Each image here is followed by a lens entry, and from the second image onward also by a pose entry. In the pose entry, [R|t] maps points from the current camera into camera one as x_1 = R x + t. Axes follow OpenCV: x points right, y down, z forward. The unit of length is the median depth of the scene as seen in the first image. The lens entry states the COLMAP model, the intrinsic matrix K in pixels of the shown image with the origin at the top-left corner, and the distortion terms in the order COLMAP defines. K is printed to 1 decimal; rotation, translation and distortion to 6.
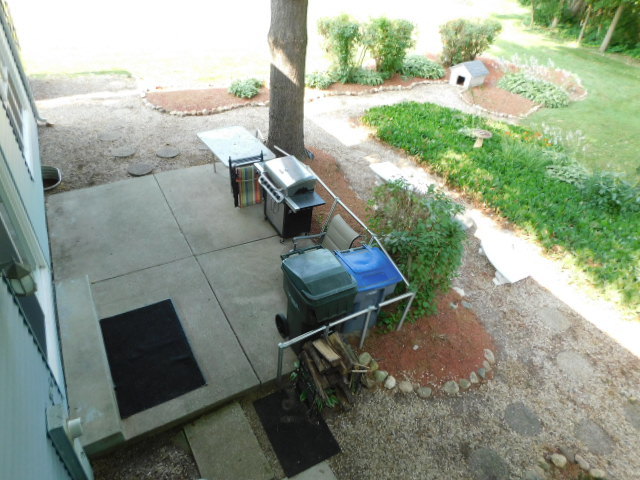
lens RADIAL K [[439.5, 0, 320.4], [0, 439.5, 233.2], [0, 0, 1]] dist [-0.080483, 0.085844]
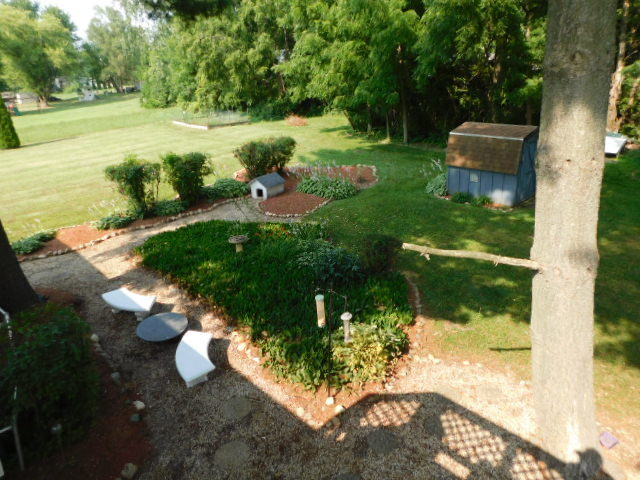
lens RADIAL K [[439.5, 0, 320.4], [0, 439.5, 233.2], [0, 0, 1]] dist [-0.080483, 0.085844]
pose [[0.965245, -0.210169, 0.155340, 0.292346], [0.244097, 0.937358, -0.248550, 0.052035], [-0.093371, 0.277830, 0.956082, -0.030265]]
